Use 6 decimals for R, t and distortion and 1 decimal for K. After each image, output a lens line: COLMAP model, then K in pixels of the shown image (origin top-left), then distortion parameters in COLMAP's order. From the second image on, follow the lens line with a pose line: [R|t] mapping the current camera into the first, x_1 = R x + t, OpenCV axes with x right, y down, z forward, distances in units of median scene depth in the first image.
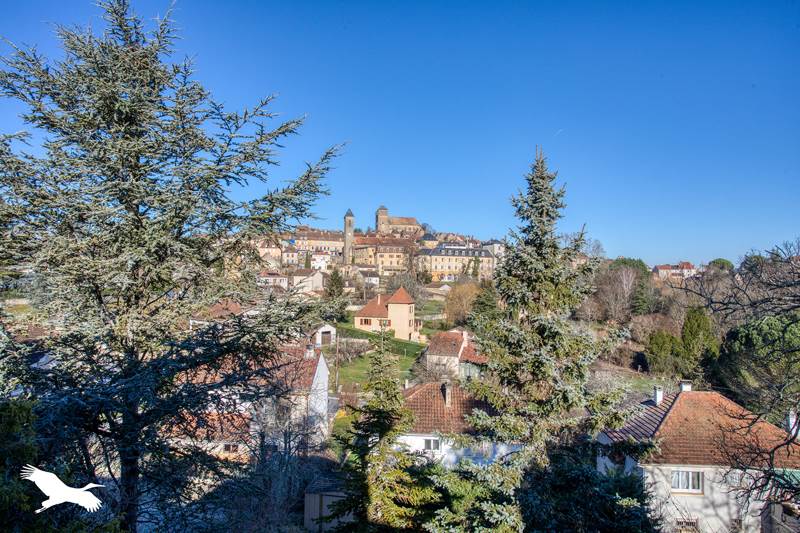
lens RADIAL K [[519.0, 0, 400.0], [0, 519.0, 266.5], [0, 0, 1]] dist [0.000544, 0.000032]
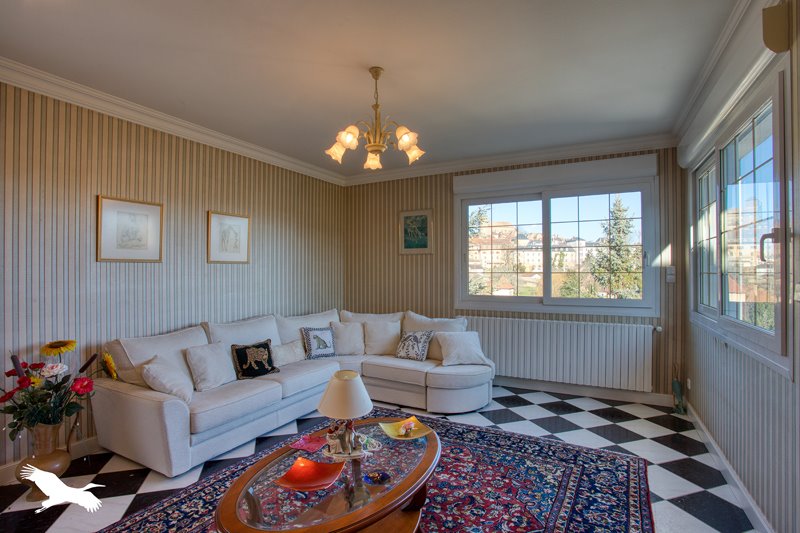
lens RADIAL K [[391.7, 0, 400.0], [0, 391.7, 266.5], [0, 0, 1]] dist [-0.040781, -0.000046]
pose [[0.969525, -0.014995, -0.244532, -0.119908], [0.018246, 0.999773, 0.011036, -0.012286], [0.244311, -0.015161, 0.969578, -0.416328]]
